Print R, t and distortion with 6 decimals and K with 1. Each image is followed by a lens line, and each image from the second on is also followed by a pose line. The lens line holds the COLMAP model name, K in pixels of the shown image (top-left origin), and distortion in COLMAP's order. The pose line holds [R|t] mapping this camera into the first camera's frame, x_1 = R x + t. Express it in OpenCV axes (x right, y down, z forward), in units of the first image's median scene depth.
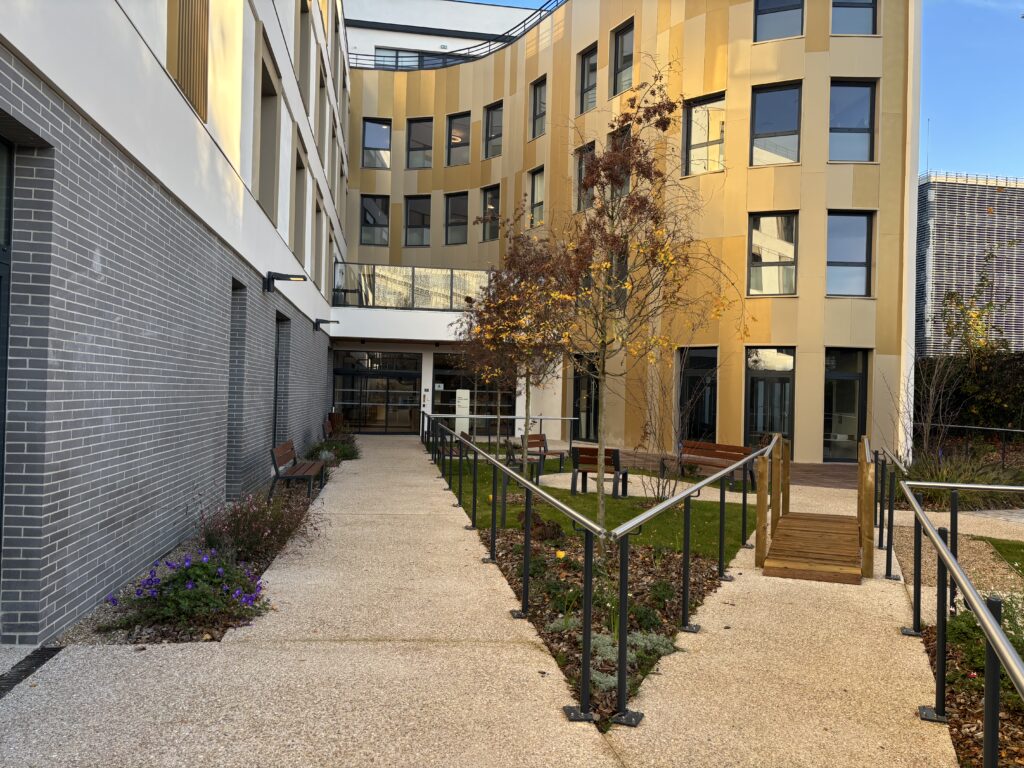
lens RADIAL K [[770.3, 0, 512.0], [0, 770.3, 390.0], [0, 0, 1]] dist [0.015642, -0.000541]
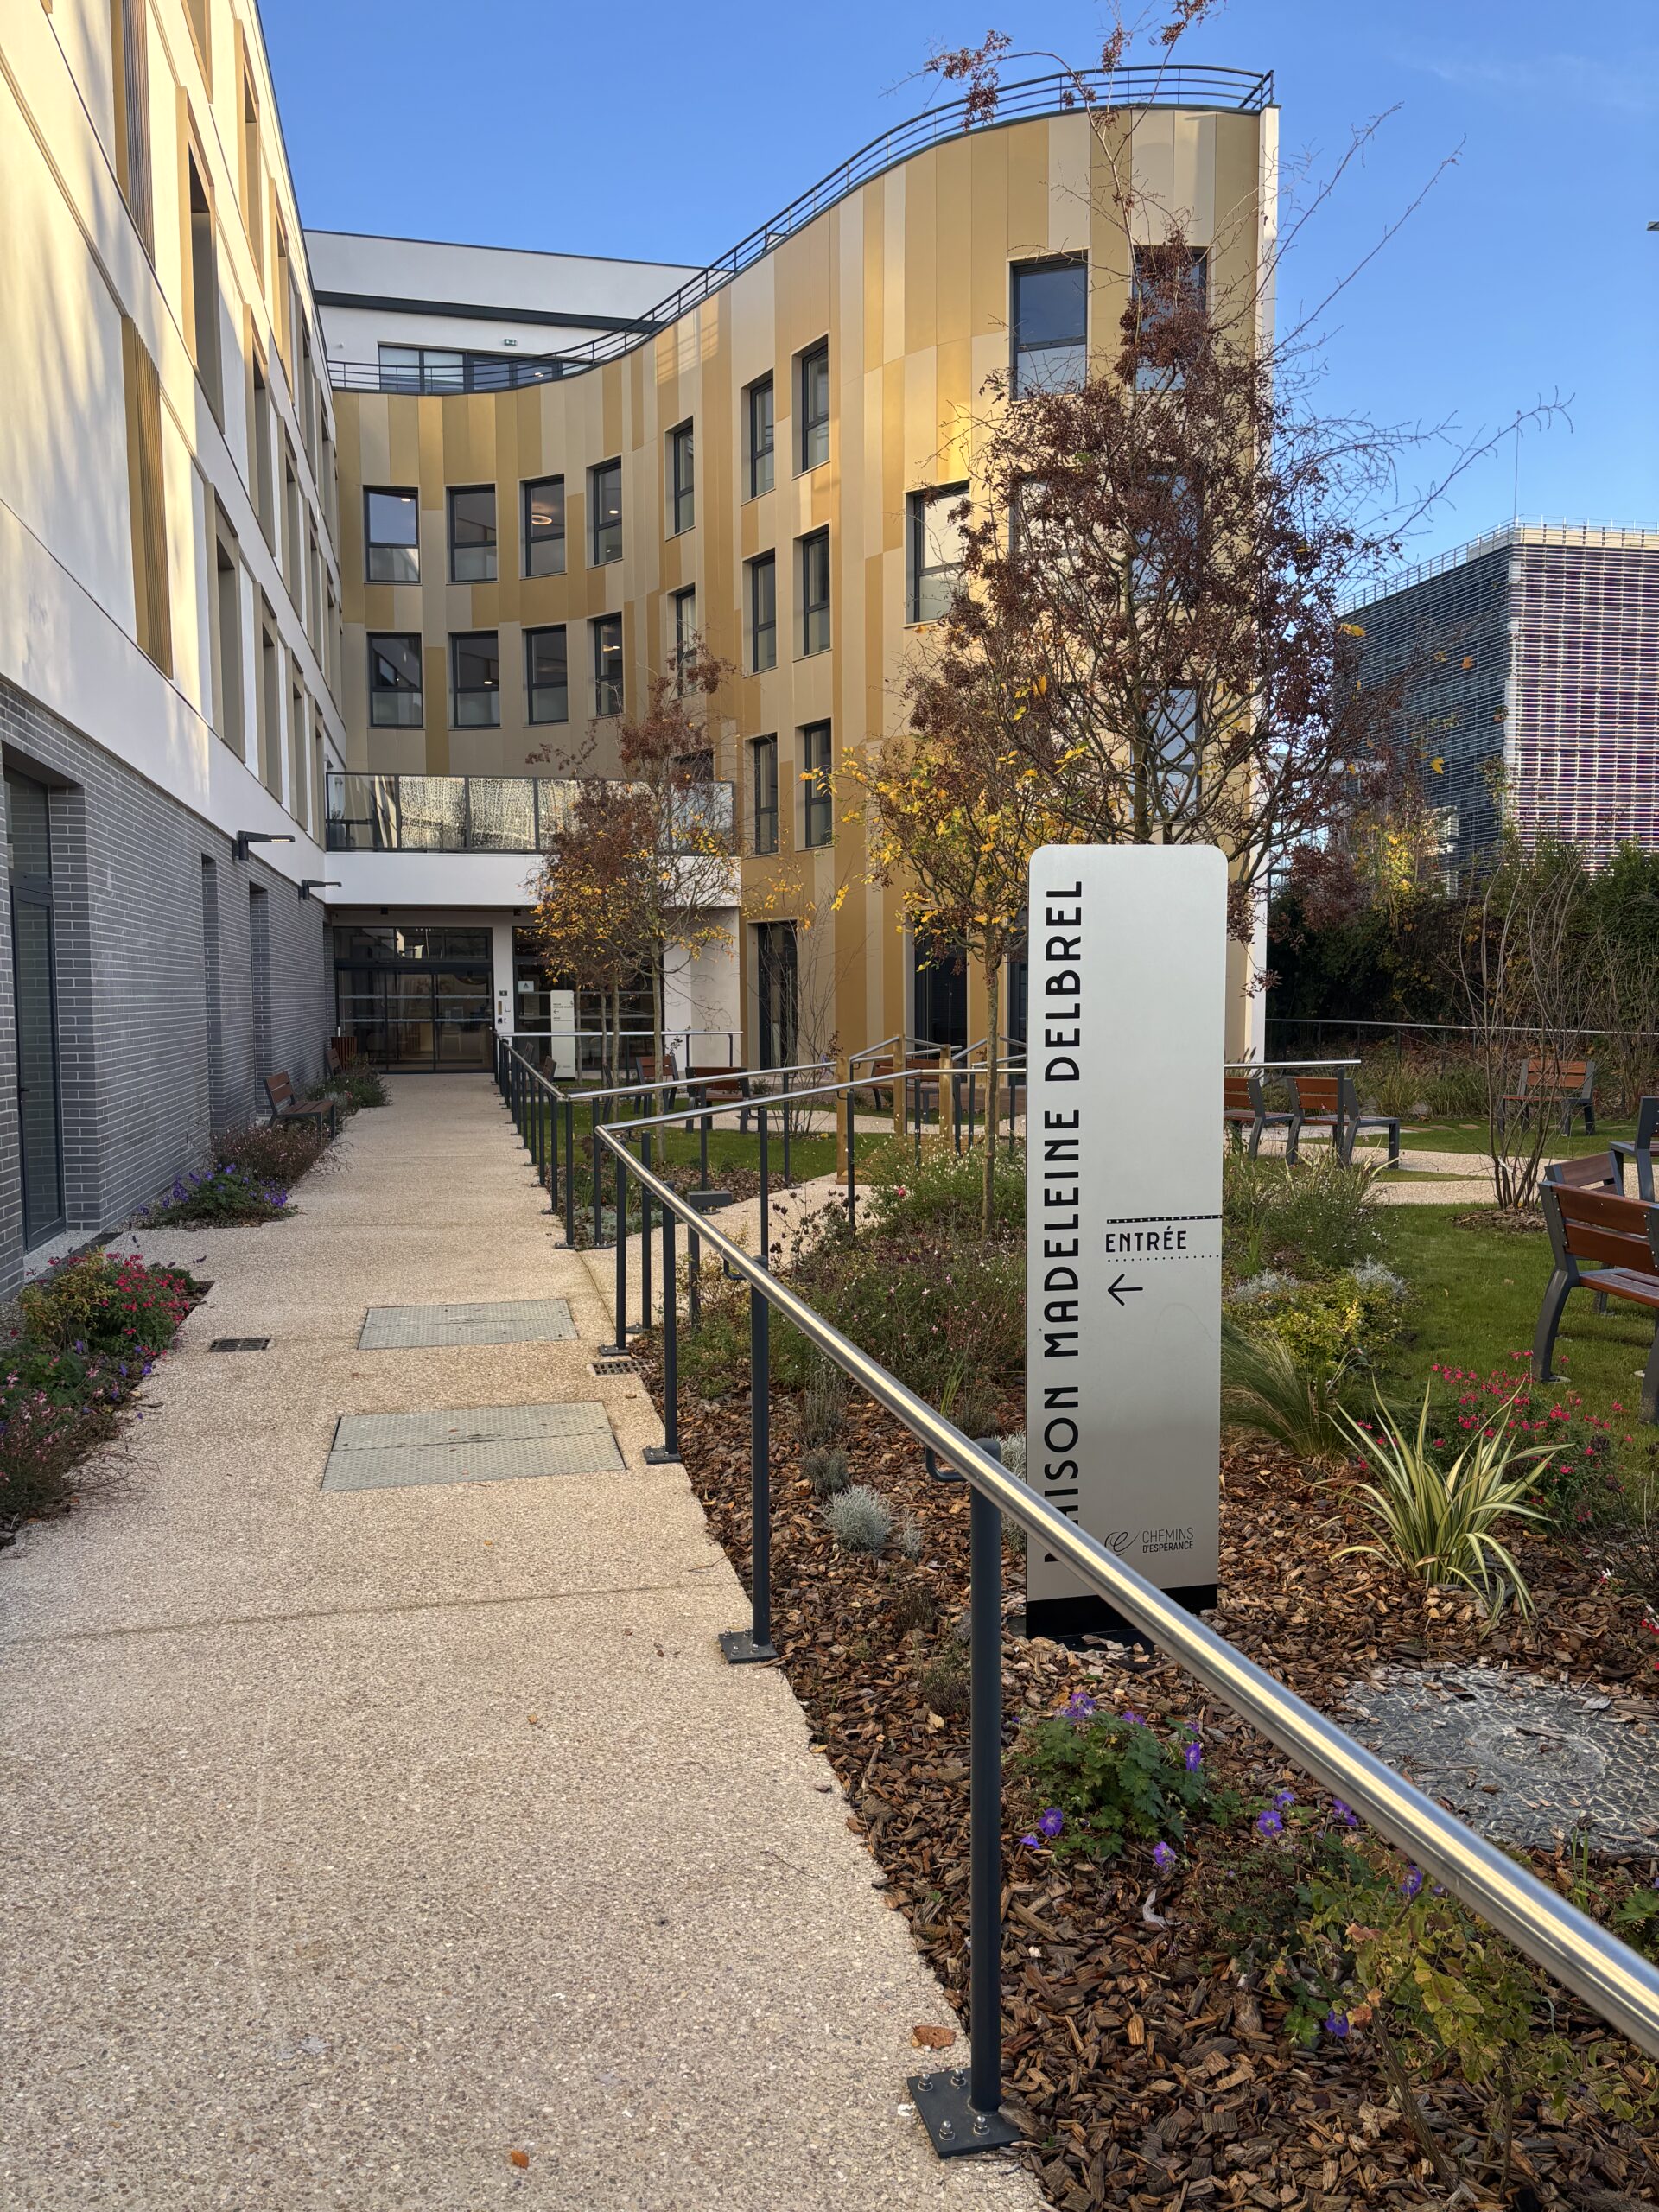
lens RADIAL K [[1664.0, 0, 826.4], [0, 1664.0, 1111.2], [0, 0, 1]] dist [0.015642, -0.000541]
pose [[0.997556, -0.037165, 0.059171, 0.050685], [0.032526, 0.996460, 0.077516, -0.000114], [-0.061843, -0.075402, 0.995234, -0.241639]]
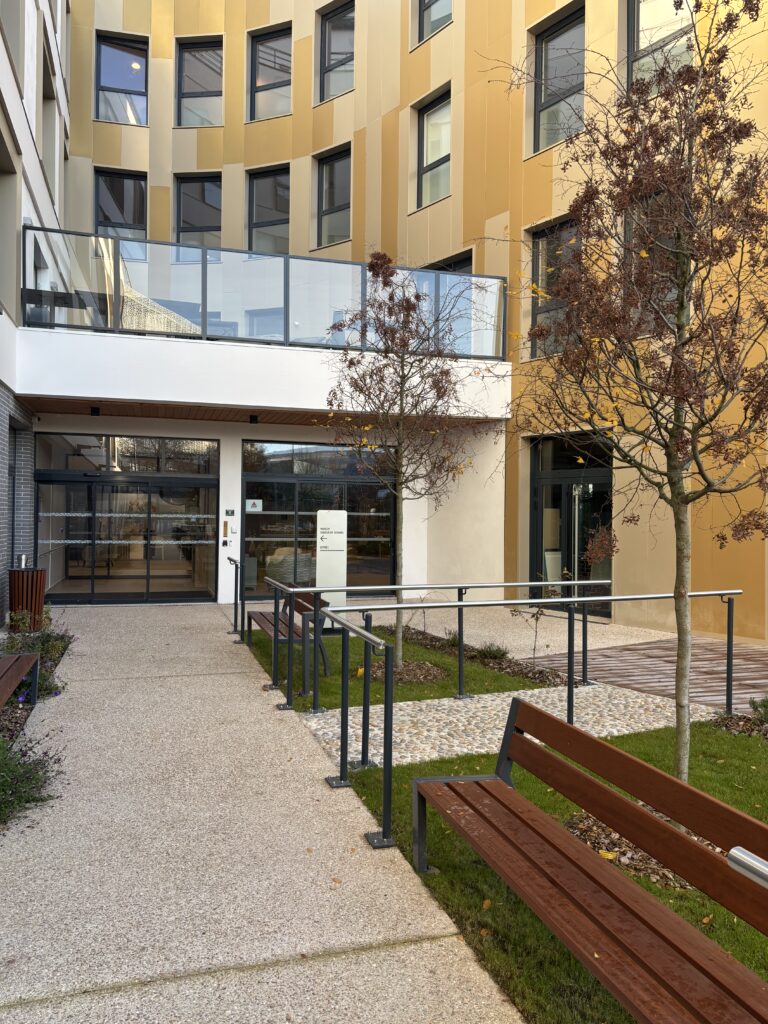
lens RADIAL K [[770.3, 0, 393.4], [0, 770.3, 511.6], [0, 0, 1]] dist [0.015642, -0.000541]
pose [[0.988400, -0.013092, 0.151310, -0.080812], [0.012971, 0.999914, 0.001790, 0.000088], [-0.151321, 0.000193, 0.988485, 0.481346]]
